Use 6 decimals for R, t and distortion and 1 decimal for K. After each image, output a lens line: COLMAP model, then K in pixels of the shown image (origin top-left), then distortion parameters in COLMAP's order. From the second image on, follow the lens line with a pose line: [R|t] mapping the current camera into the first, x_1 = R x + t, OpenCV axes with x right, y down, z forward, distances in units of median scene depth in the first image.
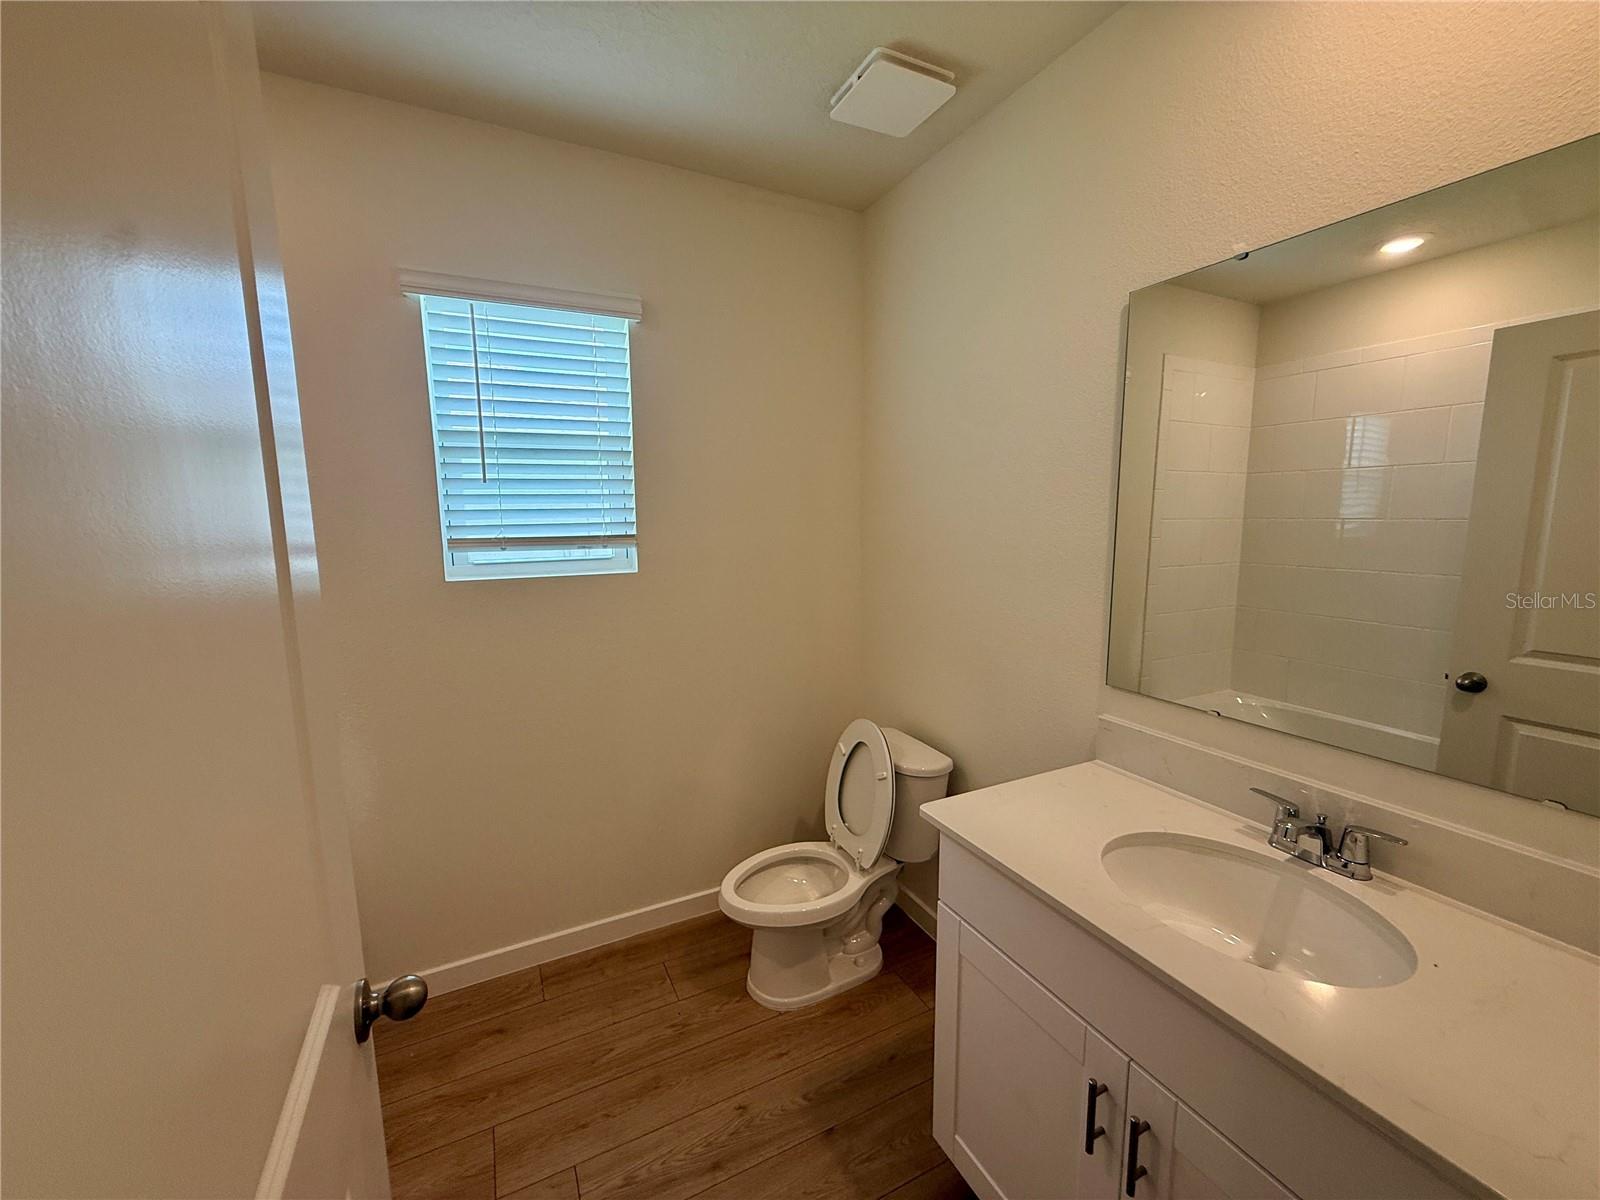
lens RADIAL K [[645.9, 0, 798.5], [0, 645.9, 602.4], [0, 0, 1]] dist [-0.001124, -0.000311]
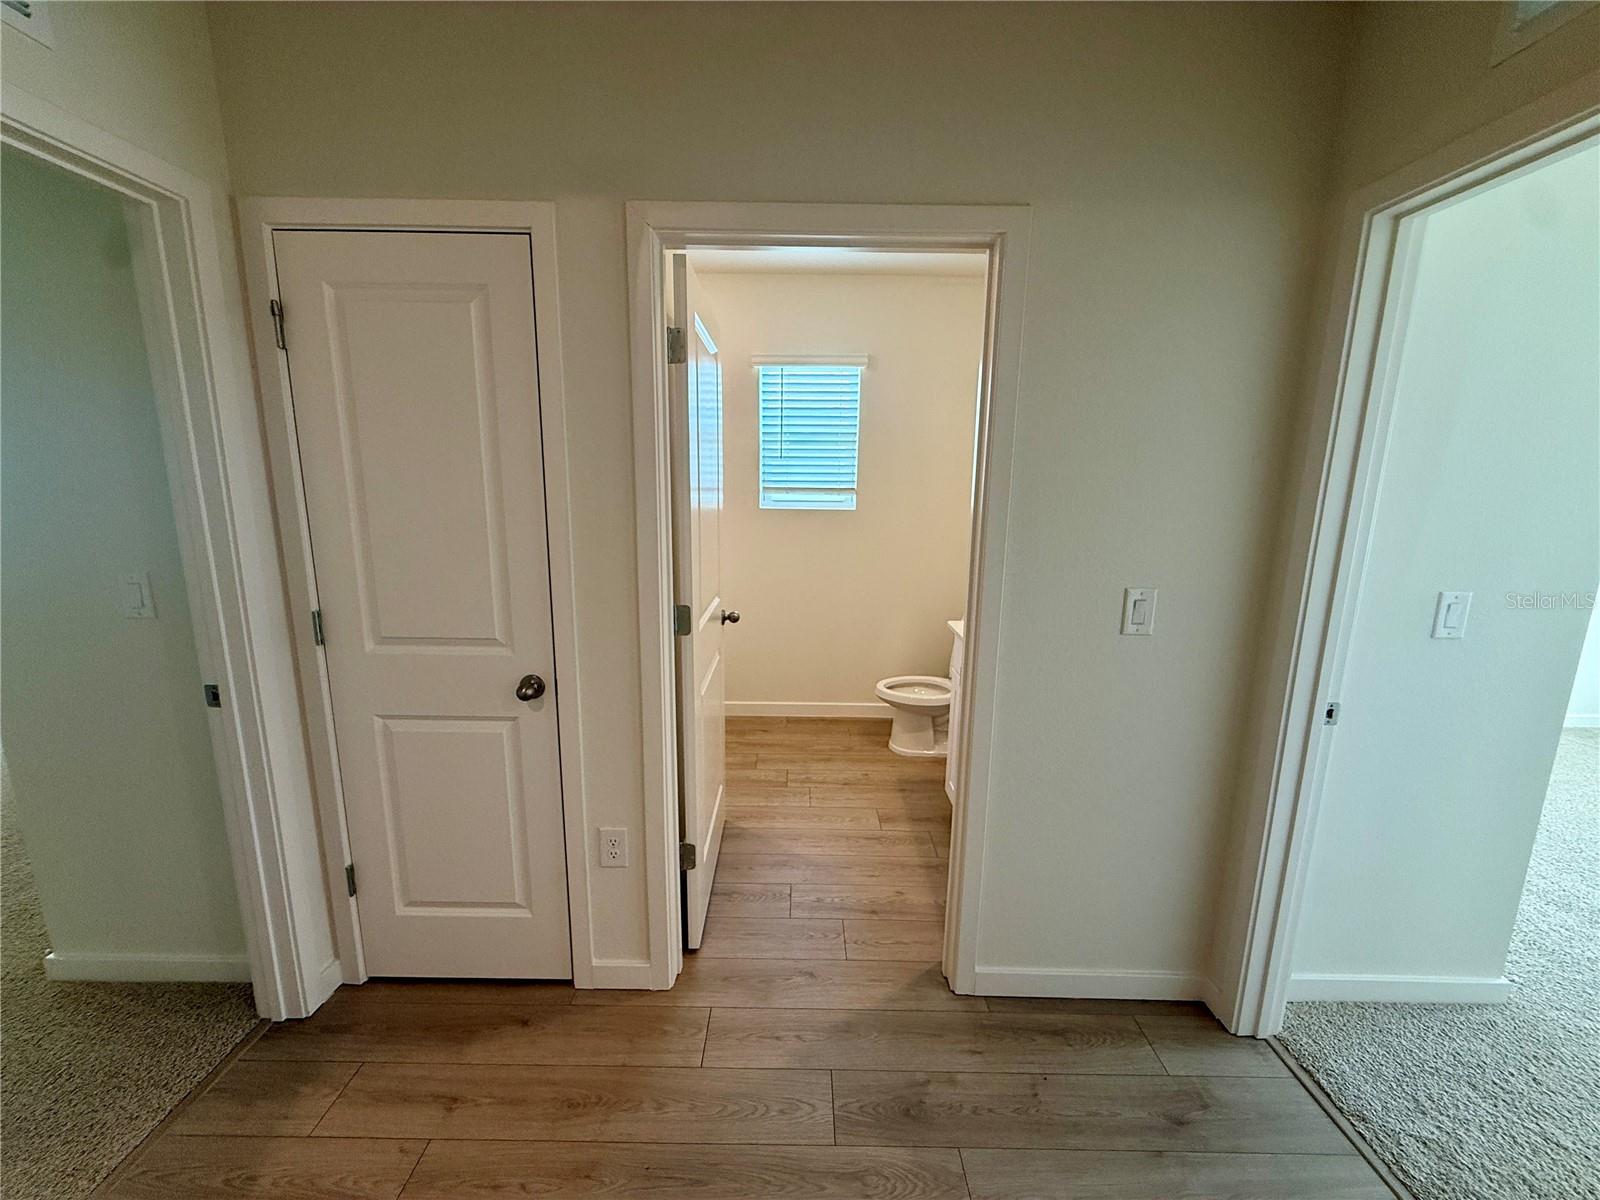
lens RADIAL K [[645.9, 0, 798.5], [0, 645.9, 602.4], [0, 0, 1]] dist [-0.001124, -0.000311]
pose [[0.893435, 0.111693, -0.435085, 0.471301], [-0.084779, 0.993114, 0.080856, 0.087028], [0.441120, -0.035354, 0.896752, -0.765425]]
